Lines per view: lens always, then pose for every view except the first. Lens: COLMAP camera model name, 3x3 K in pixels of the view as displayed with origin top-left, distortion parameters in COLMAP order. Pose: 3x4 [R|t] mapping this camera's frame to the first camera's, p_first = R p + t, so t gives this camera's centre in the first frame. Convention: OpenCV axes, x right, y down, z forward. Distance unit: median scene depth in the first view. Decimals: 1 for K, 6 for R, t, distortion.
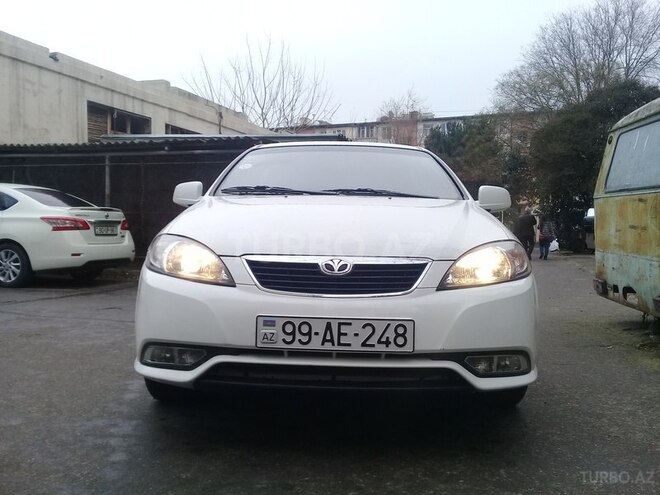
lens RADIAL K [[602.0, 0, 321.6], [0, 602.0, 245.2], [0, 0, 1]] dist [0.086042, -0.194814]
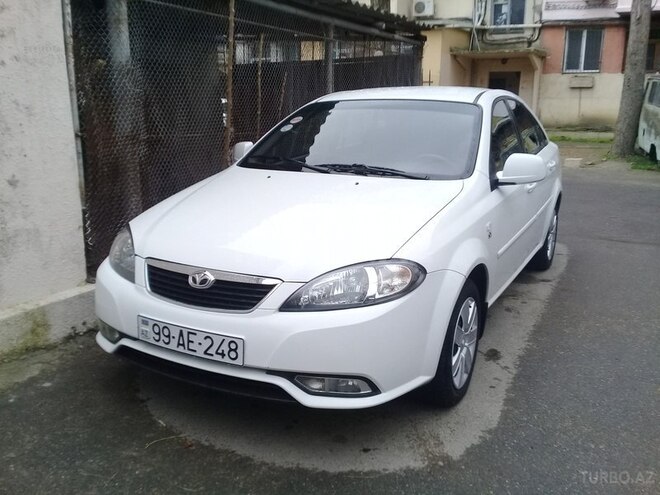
lens RADIAL K [[602.0, 0, 321.6], [0, 602.0, 245.2], [0, 0, 1]] dist [0.086042, -0.194814]
pose [[0.898977, 0.089835, -0.428685, 0.741032], [-0.000627, 0.979003, 0.203844, -0.270698], [0.437996, -0.182983, 0.880157, 0.116399]]
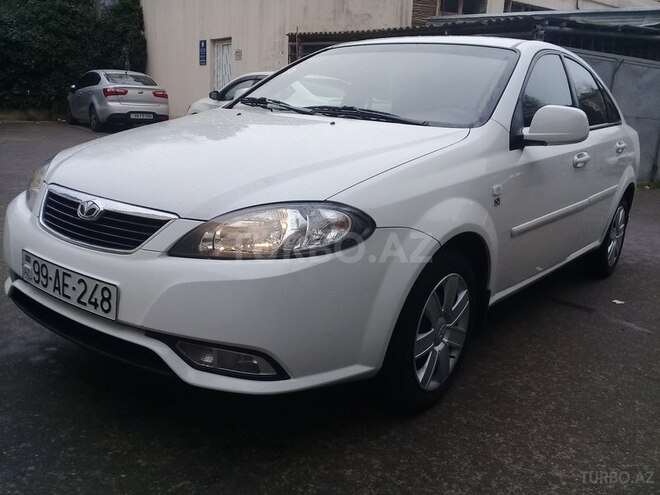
lens RADIAL K [[602.0, 0, 321.6], [0, 602.0, 245.2], [0, 0, 1]] dist [0.086042, -0.194814]
pose [[0.818909, 0.170218, -0.548100, 0.845278], [-0.063652, 0.976051, 0.208022, -0.128014], [0.570383, -0.135464, 0.810132, 0.478446]]
